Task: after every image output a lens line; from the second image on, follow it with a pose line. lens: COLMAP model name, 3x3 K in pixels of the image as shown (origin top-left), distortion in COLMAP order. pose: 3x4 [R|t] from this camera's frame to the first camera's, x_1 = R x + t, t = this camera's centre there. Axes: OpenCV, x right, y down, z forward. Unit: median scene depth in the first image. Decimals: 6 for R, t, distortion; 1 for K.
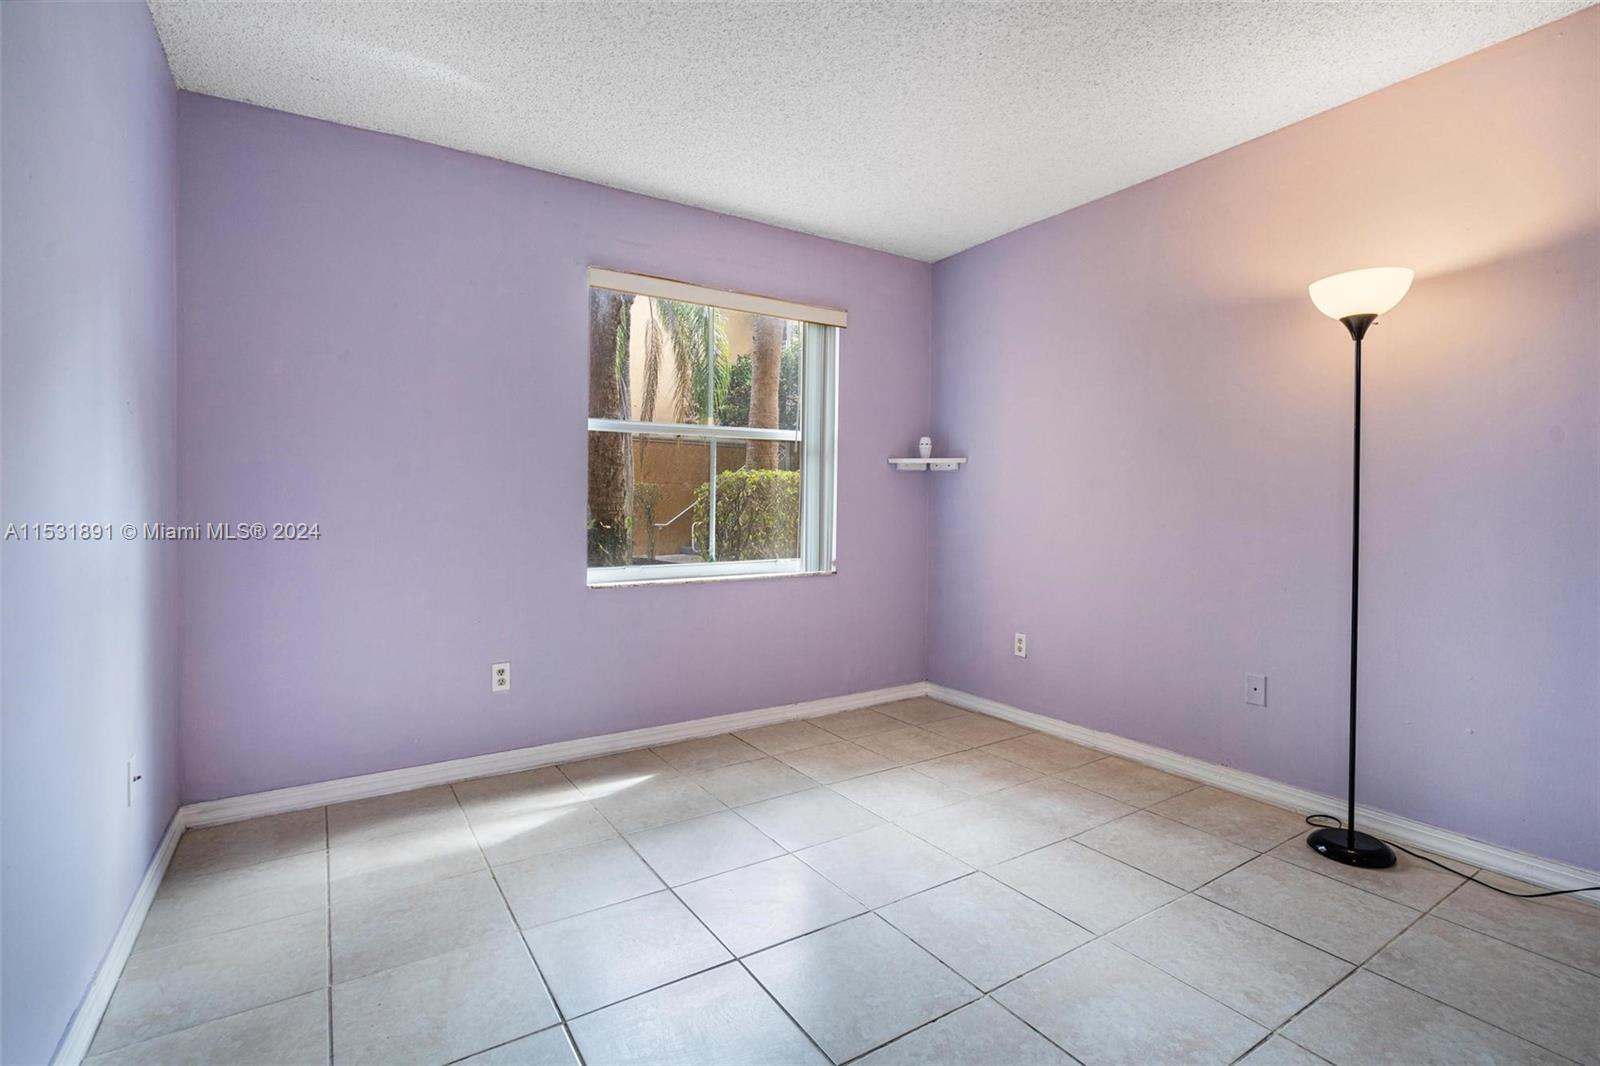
lens RADIAL K [[727.9, 0, 803.9], [0, 727.9, 528.2], [0, 0, 1]] dist [-0.006050, 0.004096]
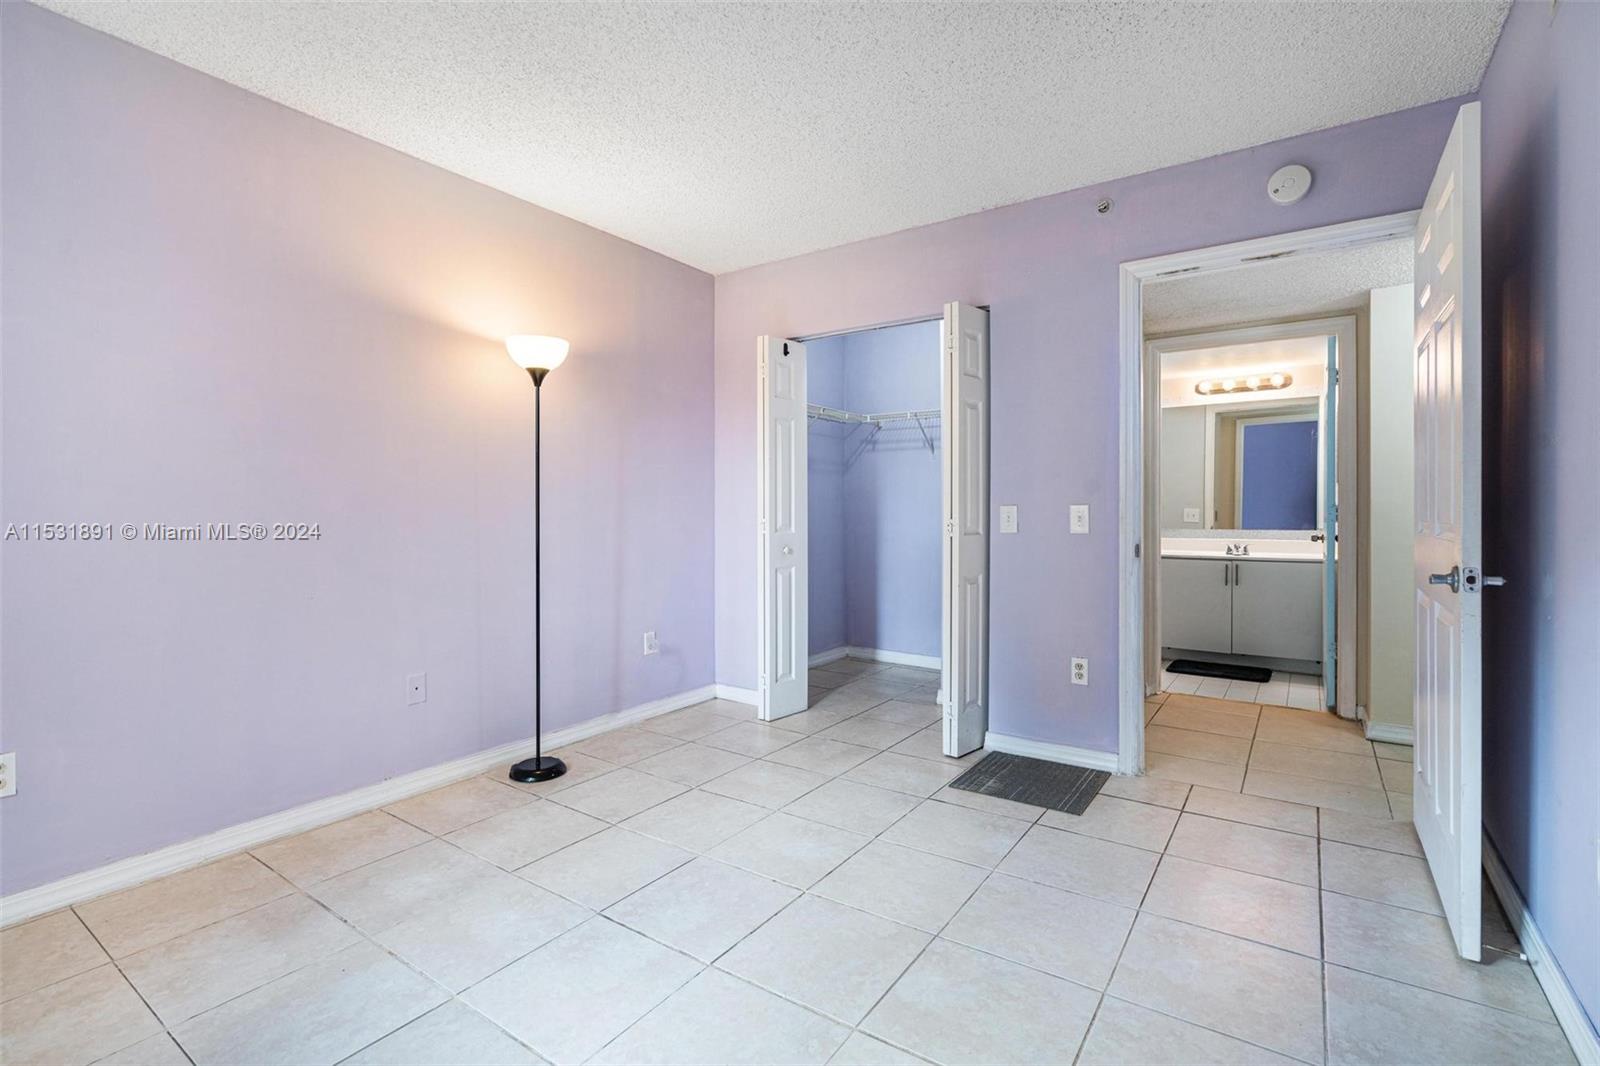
lens RADIAL K [[727.9, 0, 804.3], [0, 727.9, 521.8], [0, 0, 1]] dist [-0.006050, 0.004096]
pose [[-0.381501, -0.002701, 0.924364, -0.578682], [0.035029, 0.999235, 0.017377, -0.014570], [-0.923704, 0.039008, -0.381115, 0.926073]]
